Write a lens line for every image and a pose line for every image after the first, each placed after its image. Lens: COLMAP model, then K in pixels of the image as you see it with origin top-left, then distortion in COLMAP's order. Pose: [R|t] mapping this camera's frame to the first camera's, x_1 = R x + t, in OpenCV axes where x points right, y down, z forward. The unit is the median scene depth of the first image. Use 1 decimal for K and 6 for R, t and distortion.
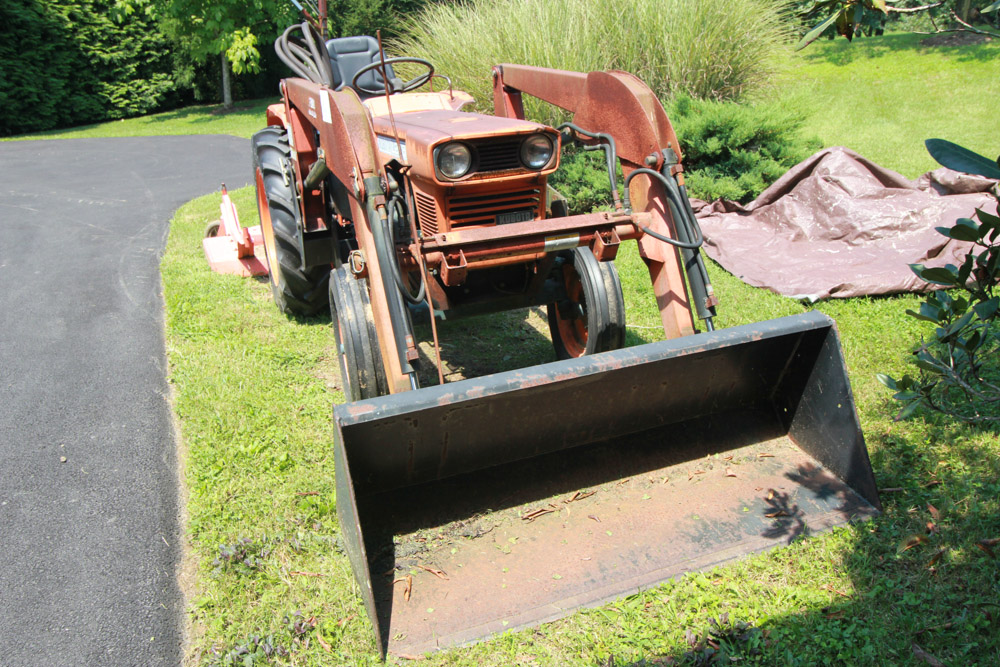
lens RADIAL K [[798.6, 0, 500.0], [0, 798.6, 333.5], [0, 0, 1]] dist [0.010044, -0.003331]
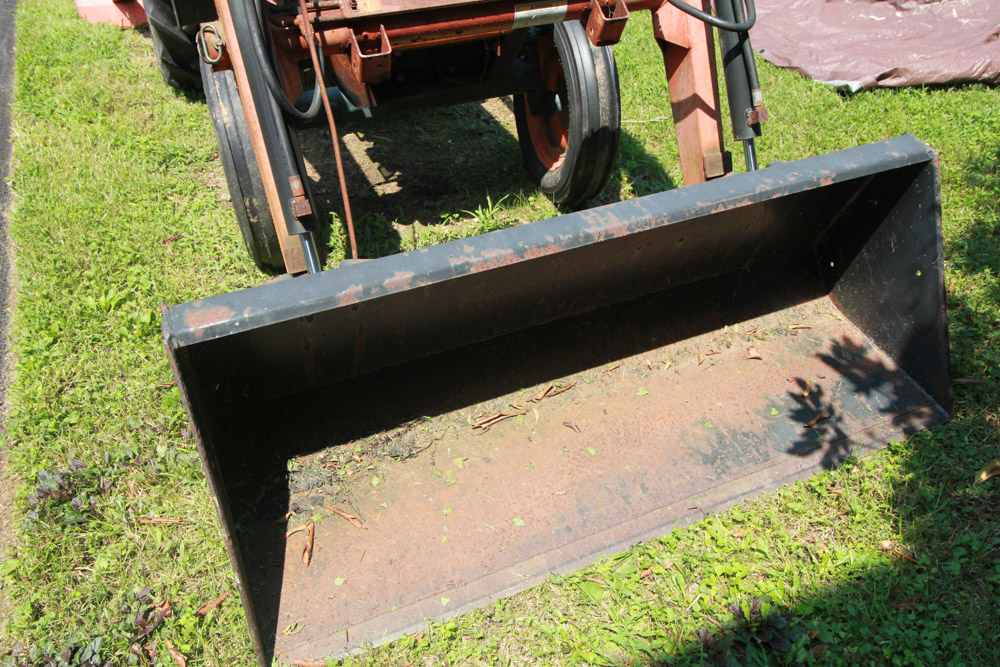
lens RADIAL K [[798.6, 0, 500.0], [0, 798.6, 333.5], [0, 0, 1]] dist [0.010044, -0.003331]
pose [[0.998585, 0.008109, 0.052564, 0.013273], [-0.023579, 0.953374, 0.300869, -0.065597], [-0.047673, -0.301682, 0.952216, 0.323647]]
